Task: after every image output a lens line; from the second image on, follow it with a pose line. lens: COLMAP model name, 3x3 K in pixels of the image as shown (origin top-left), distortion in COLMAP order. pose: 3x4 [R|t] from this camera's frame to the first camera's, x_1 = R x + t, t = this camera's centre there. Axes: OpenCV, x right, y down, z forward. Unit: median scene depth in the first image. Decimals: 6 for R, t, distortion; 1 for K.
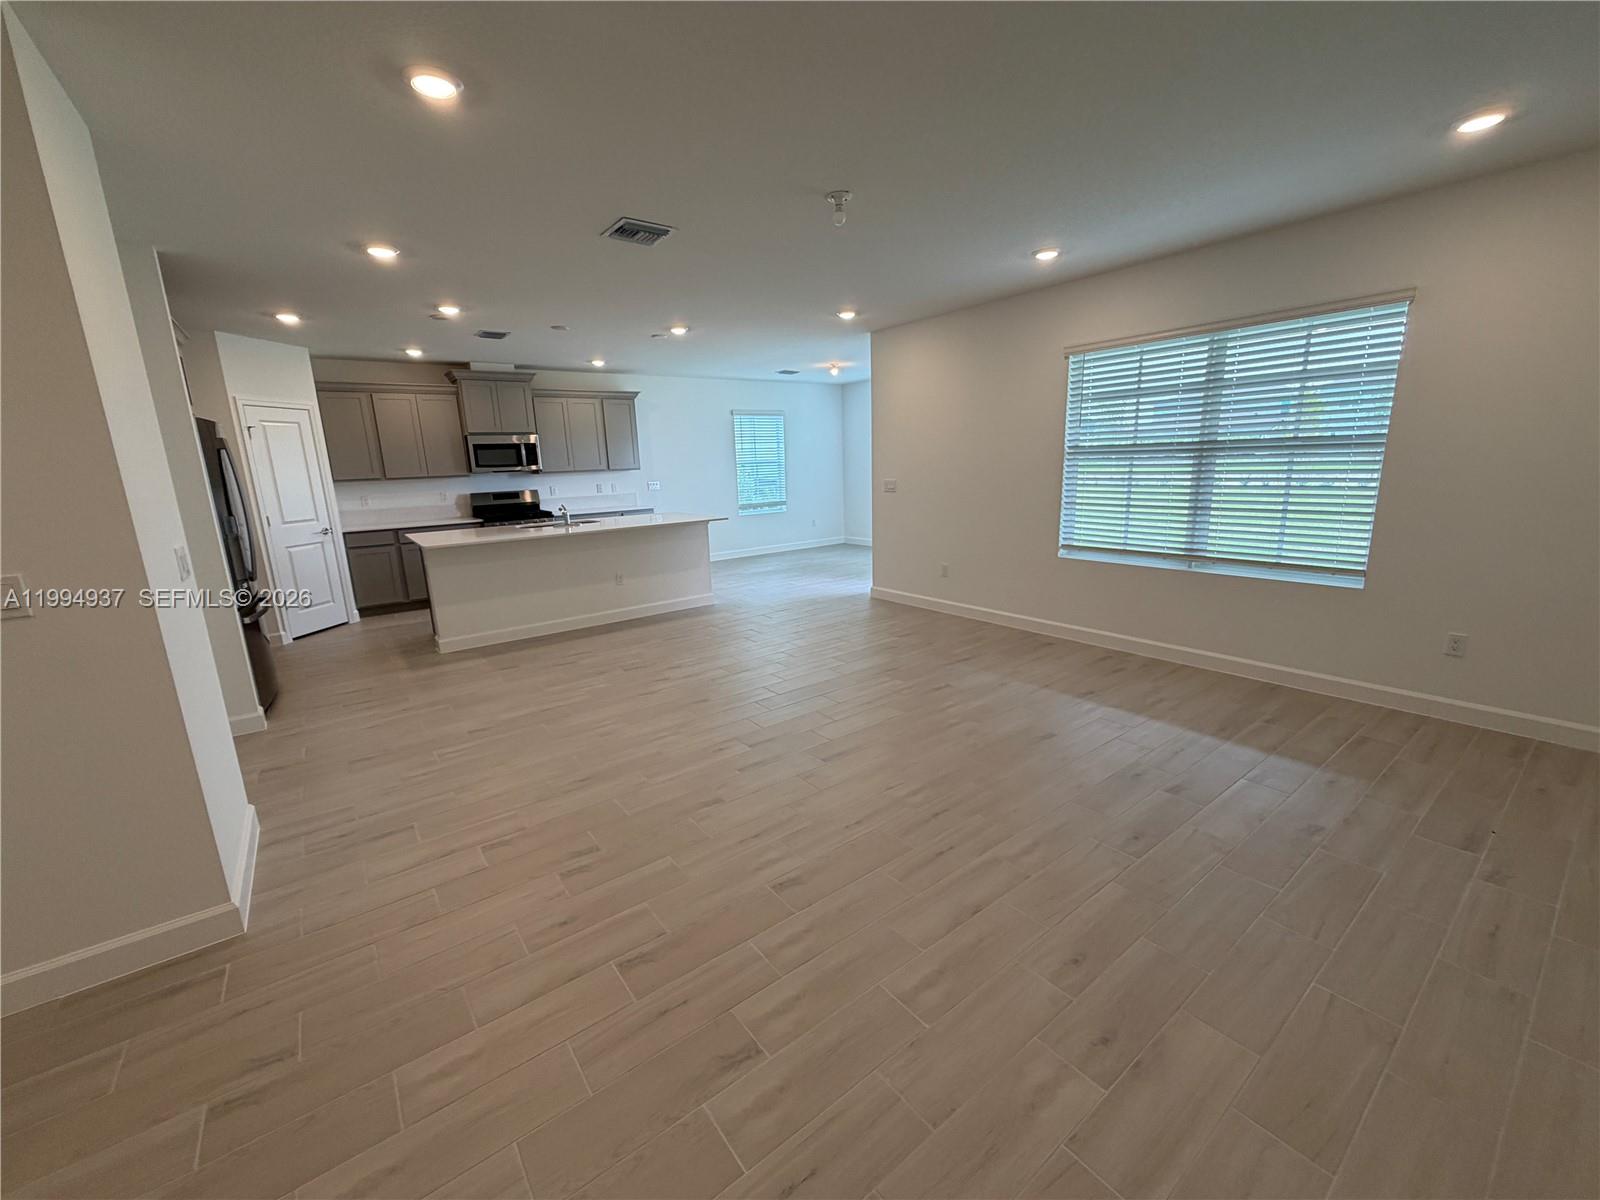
lens RADIAL K [[641.2, 0, 801.5], [0, 641.2, 600.8], [0, 0, 1]] dist [0.000939, -0.000139]
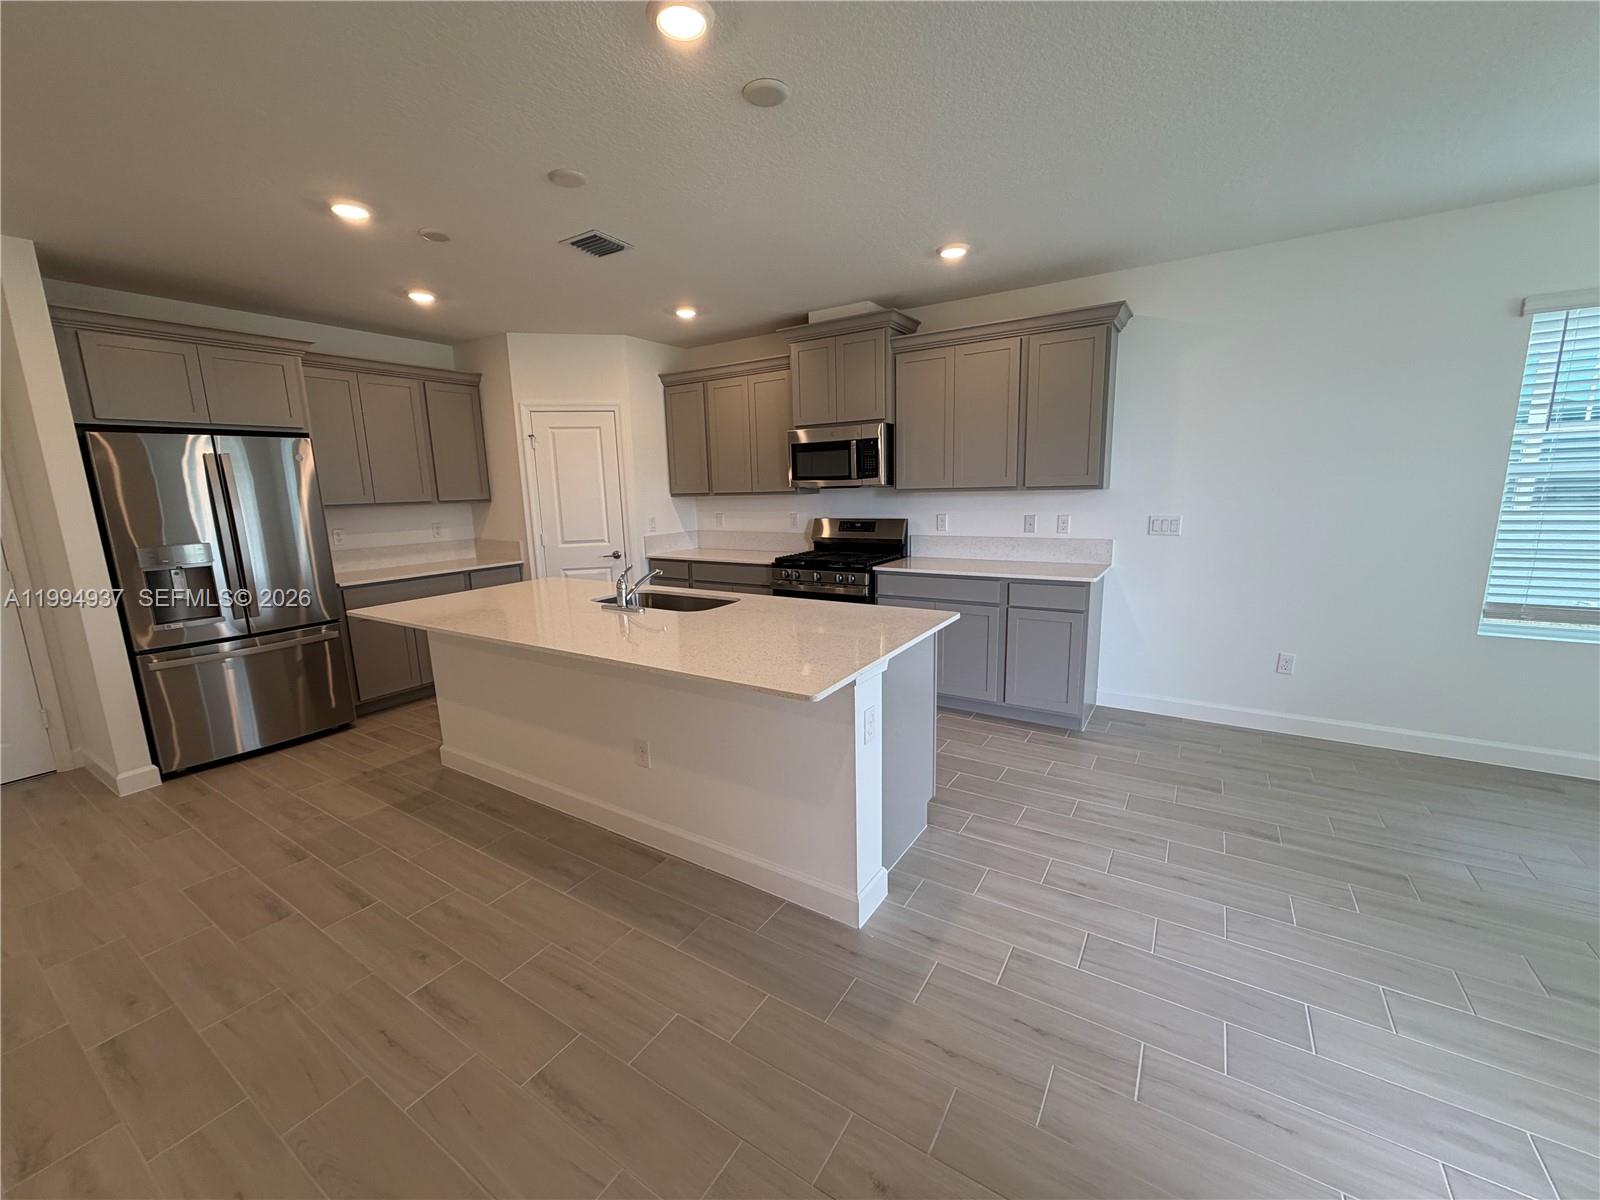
lens RADIAL K [[641.2, 0, 797.9], [0, 641.2, 600.5], [0, 0, 1]] dist [0.000939, -0.000139]
pose [[0.347052, 0.189284, -0.918546, 0.106079], [-0.189091, 0.973429, 0.129150, -0.177247], [0.918585, 0.128867, 0.373623, 0.793434]]
